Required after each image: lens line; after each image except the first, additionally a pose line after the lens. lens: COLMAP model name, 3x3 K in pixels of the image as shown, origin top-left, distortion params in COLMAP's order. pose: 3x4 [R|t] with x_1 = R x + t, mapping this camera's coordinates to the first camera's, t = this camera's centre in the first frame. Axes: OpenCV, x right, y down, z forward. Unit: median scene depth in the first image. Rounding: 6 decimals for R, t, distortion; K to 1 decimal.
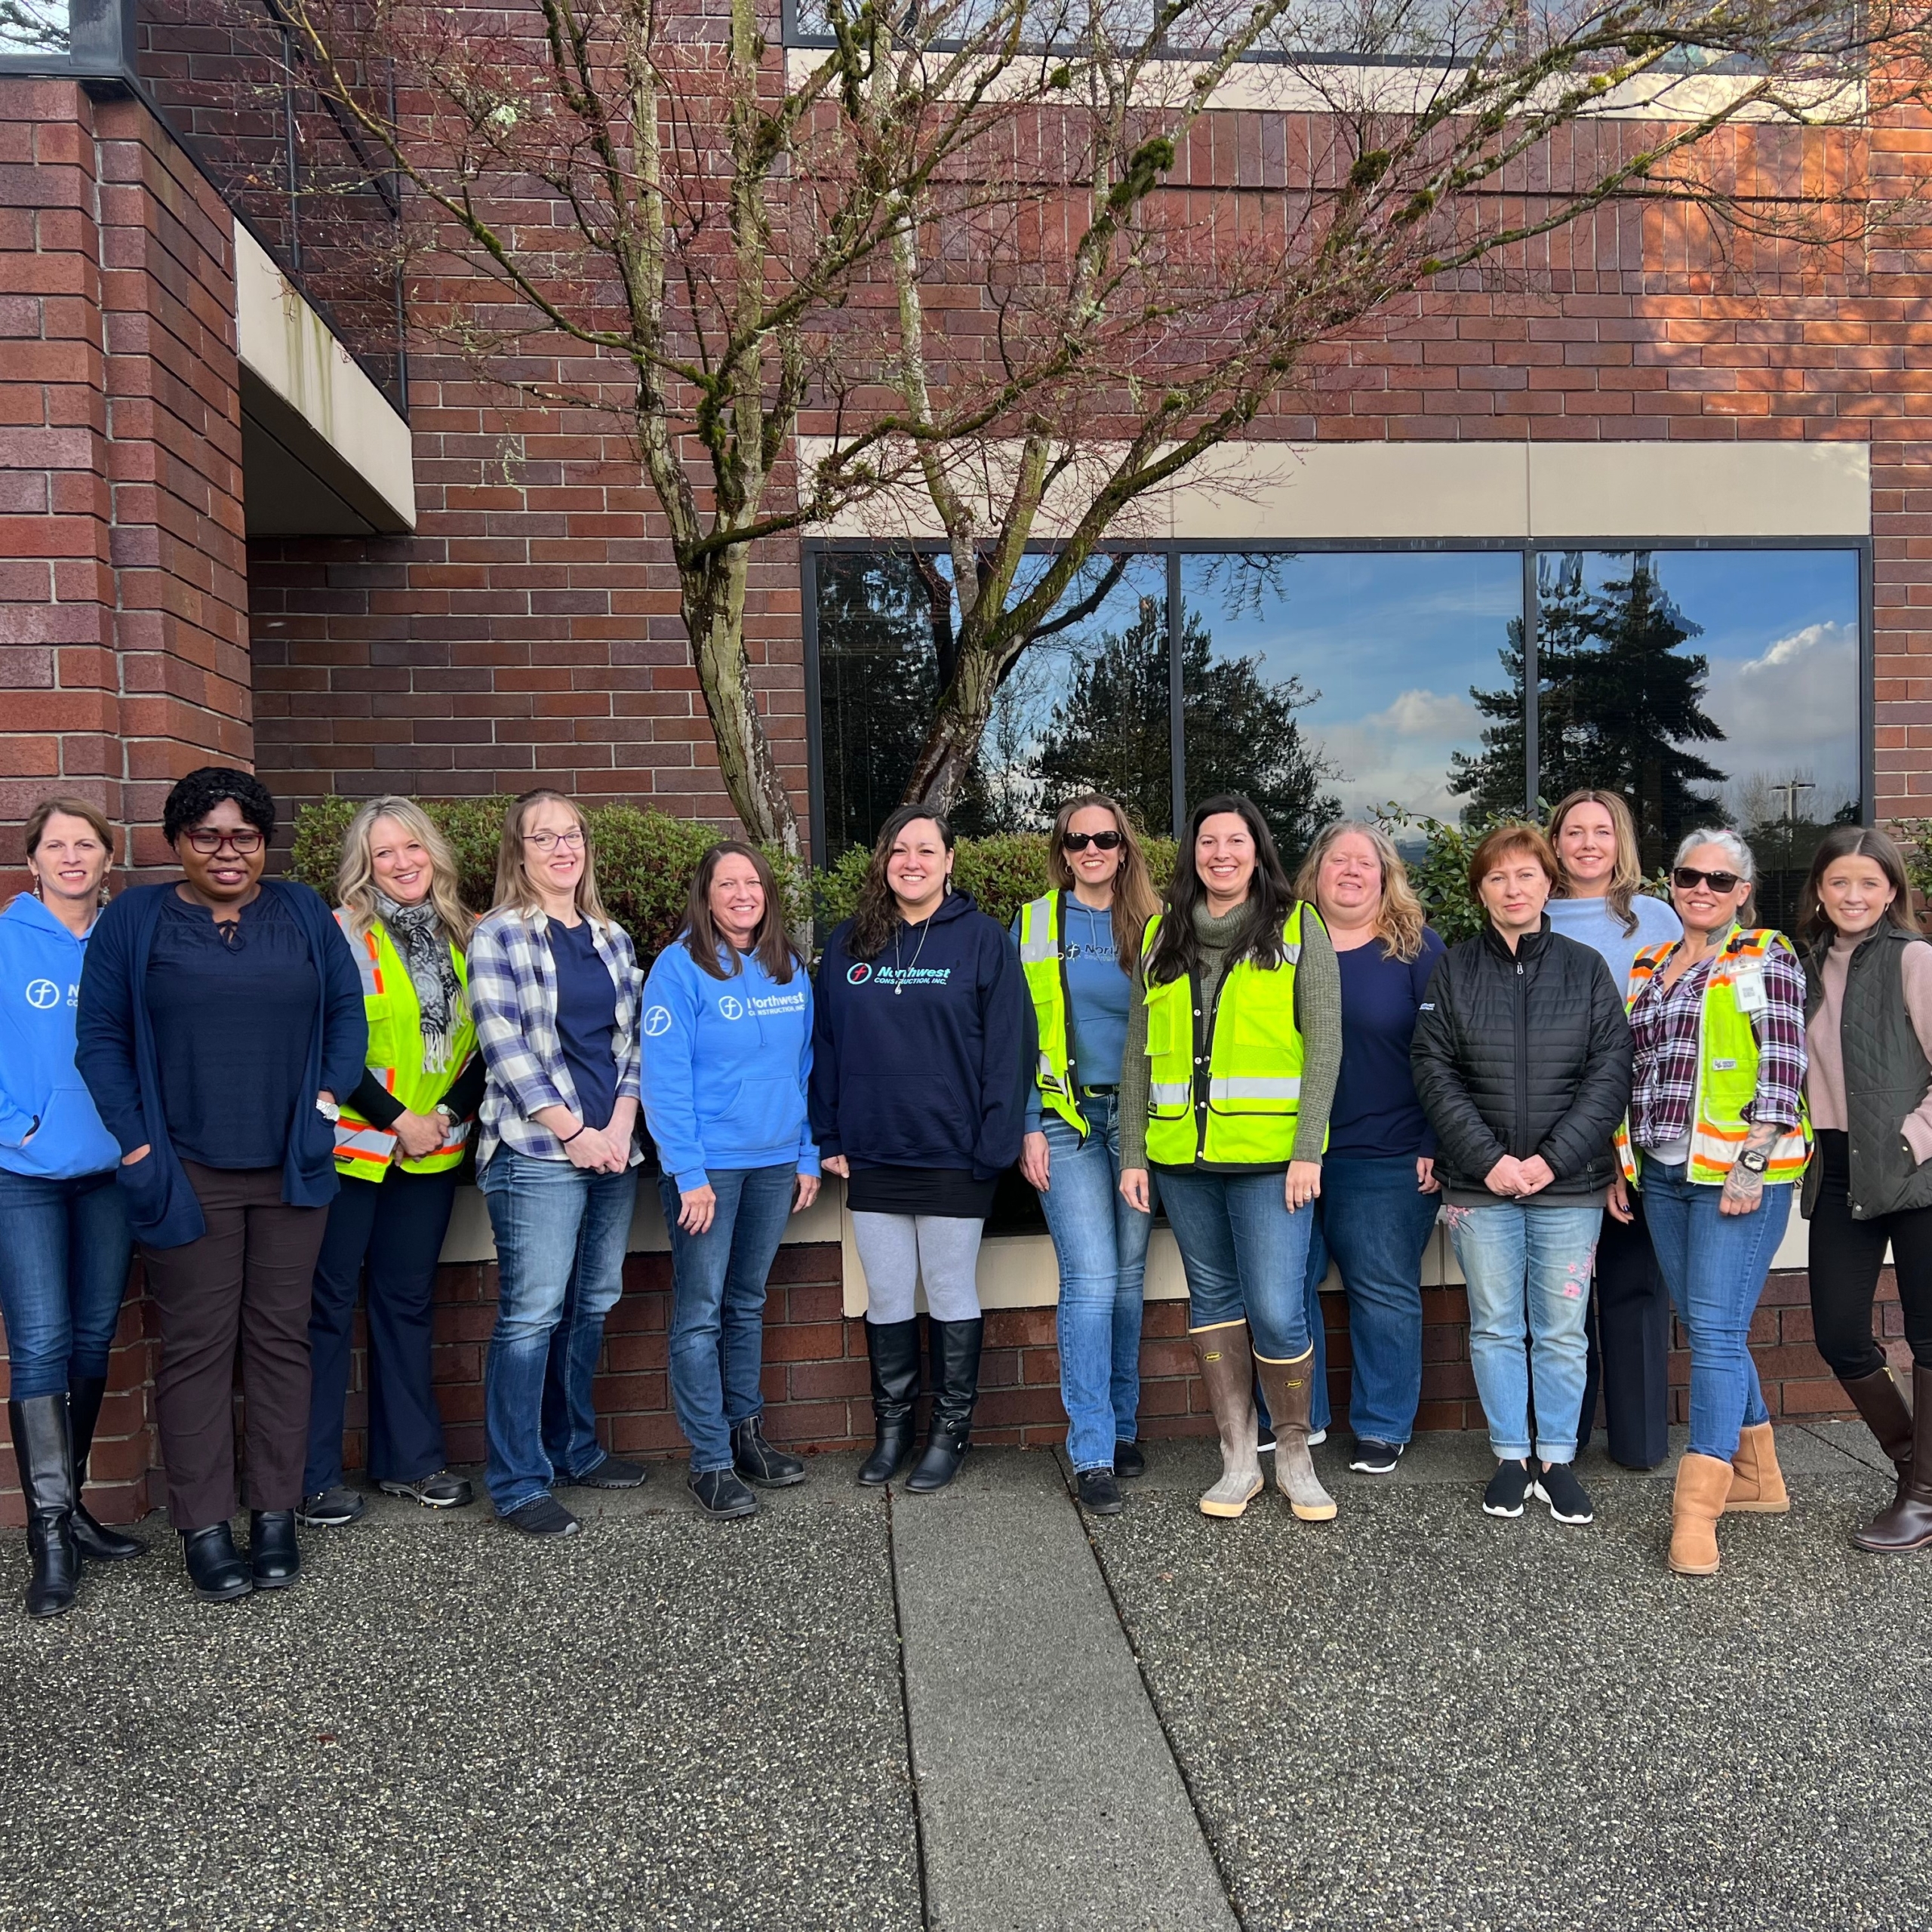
lens RADIAL K [[1890.7, 0, 1065.3], [0, 1890.7, 967.0], [0, 0, 1]] dist [0.079444, -0.136049]
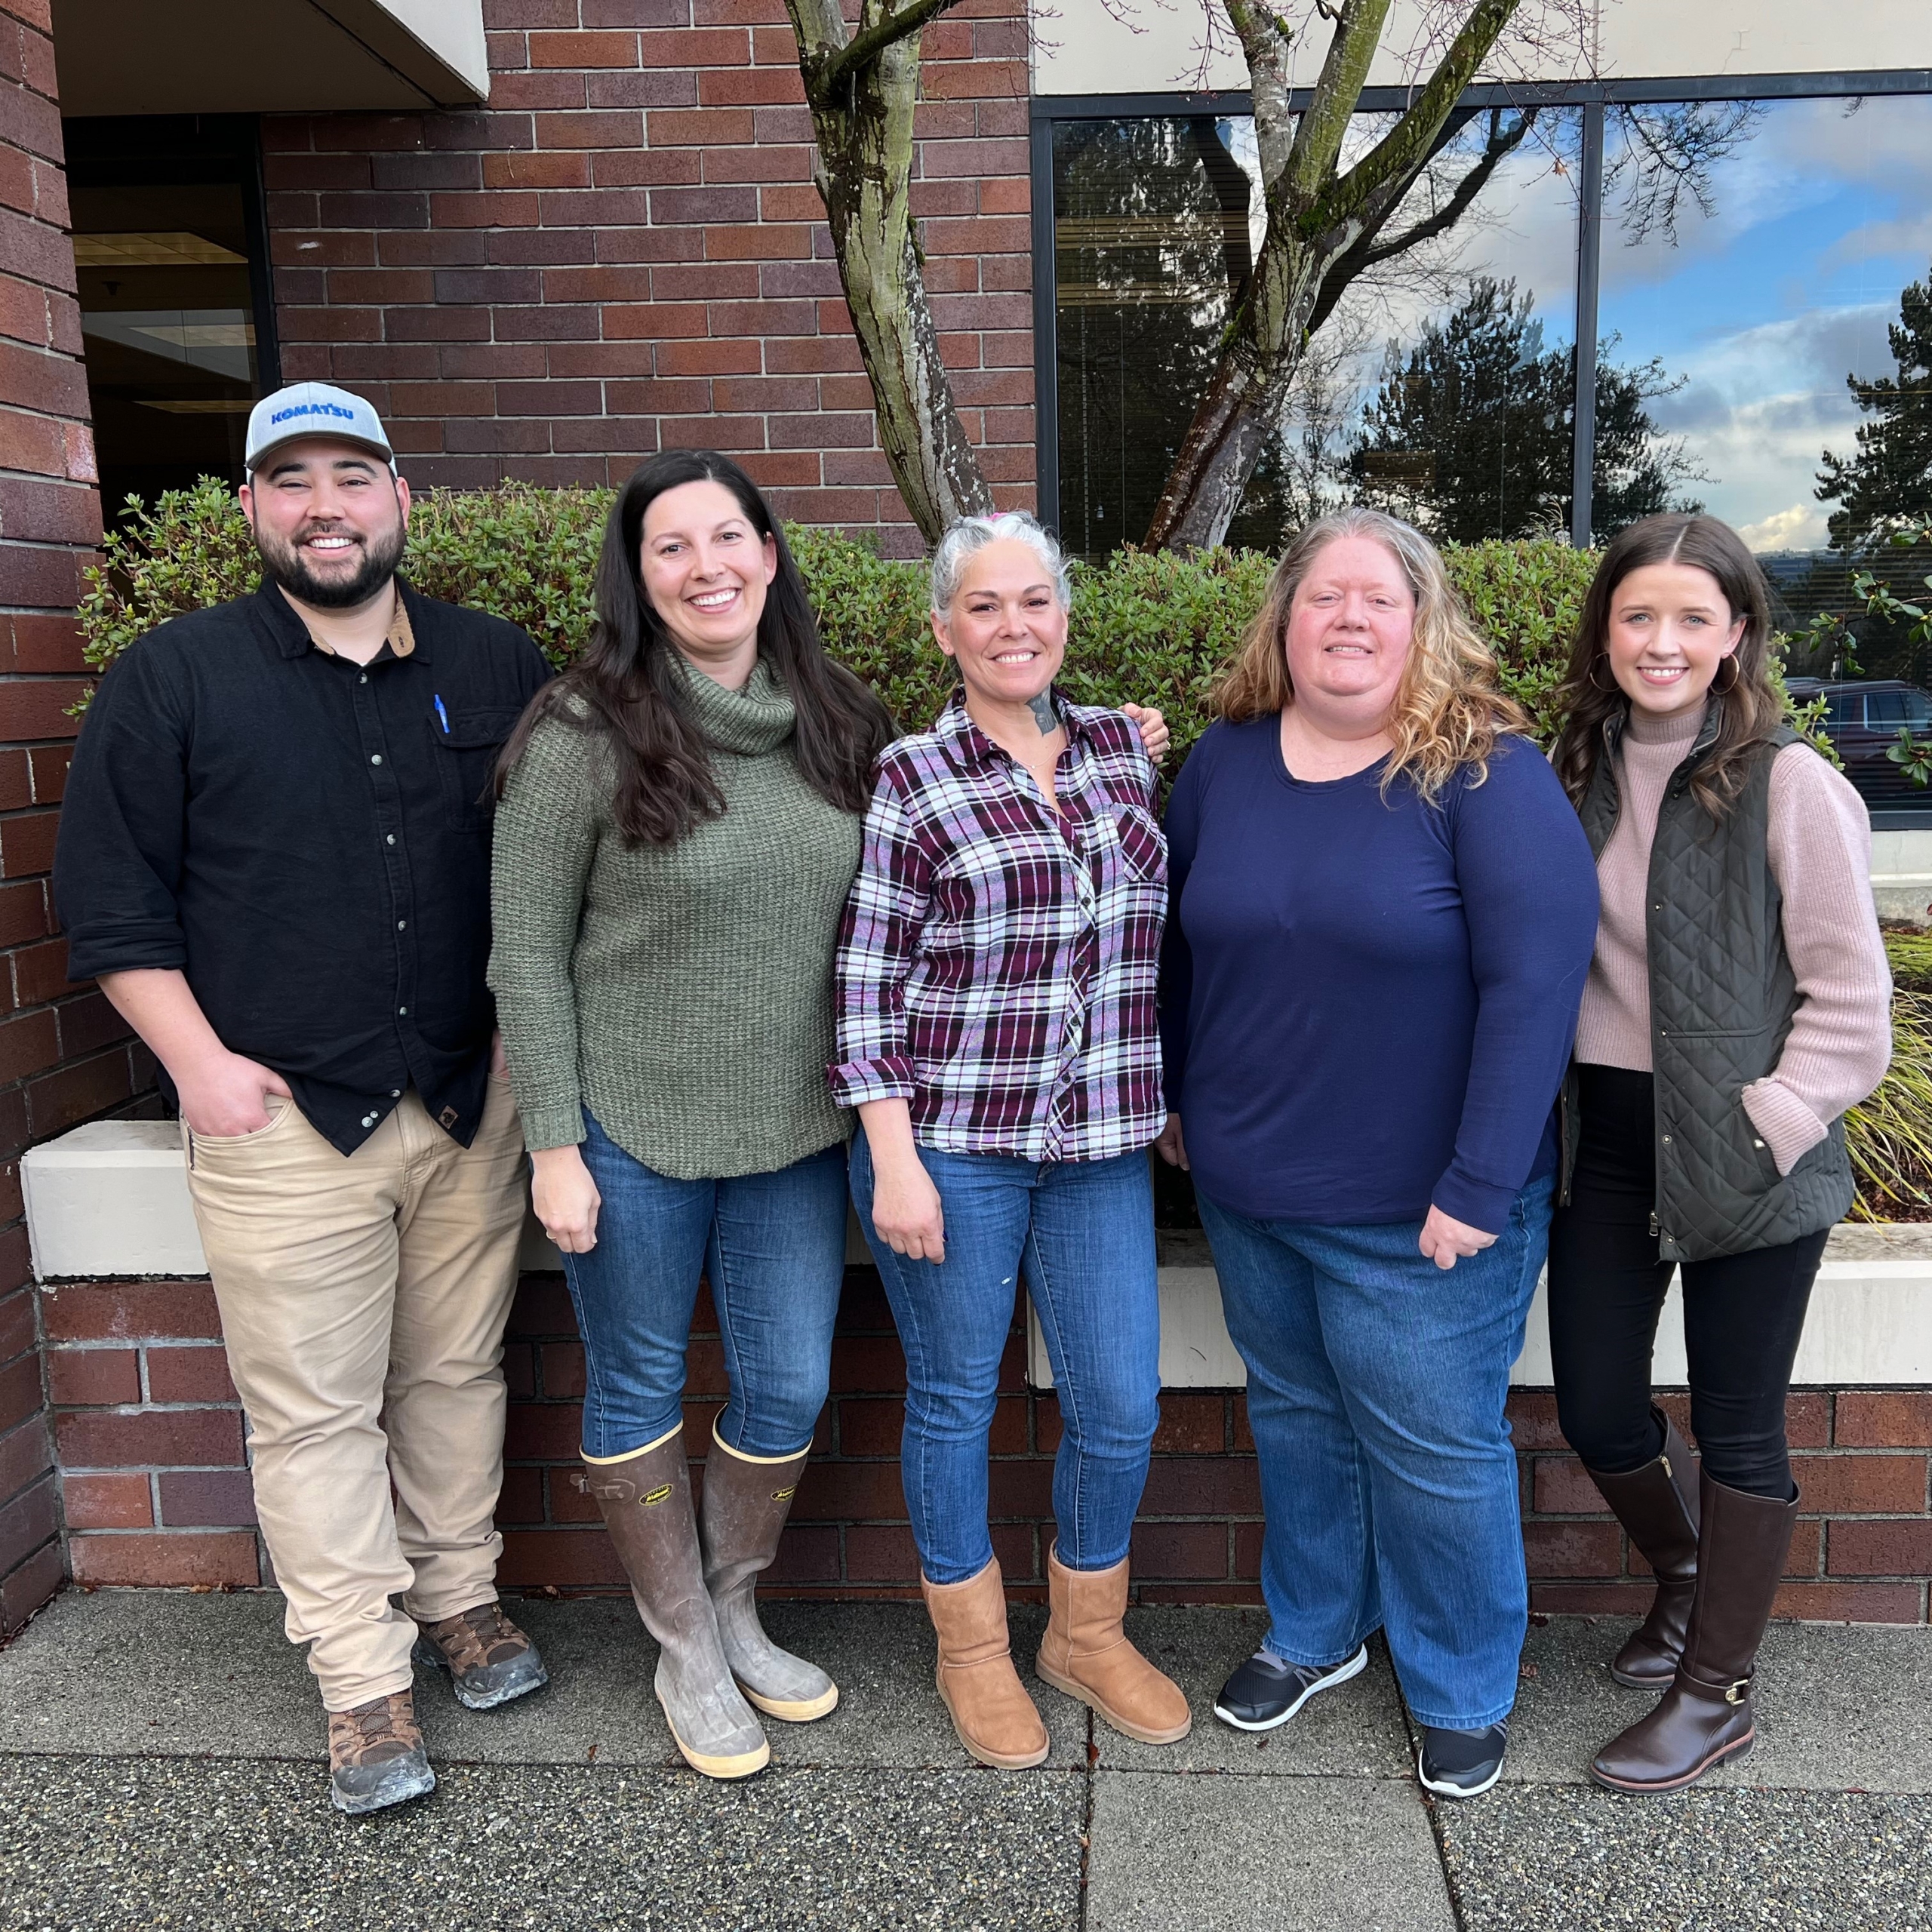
lens RADIAL K [[1890.7, 0, 1065.3], [0, 1890.7, 967.0], [0, 0, 1]] dist [0.079444, -0.136049]
pose [[0.988254, 0.034246, -0.148937, -0.014964], [-0.012123, 0.989065, 0.146981, -0.019798], [0.152341, -0.143449, 0.977862, 0.295314]]
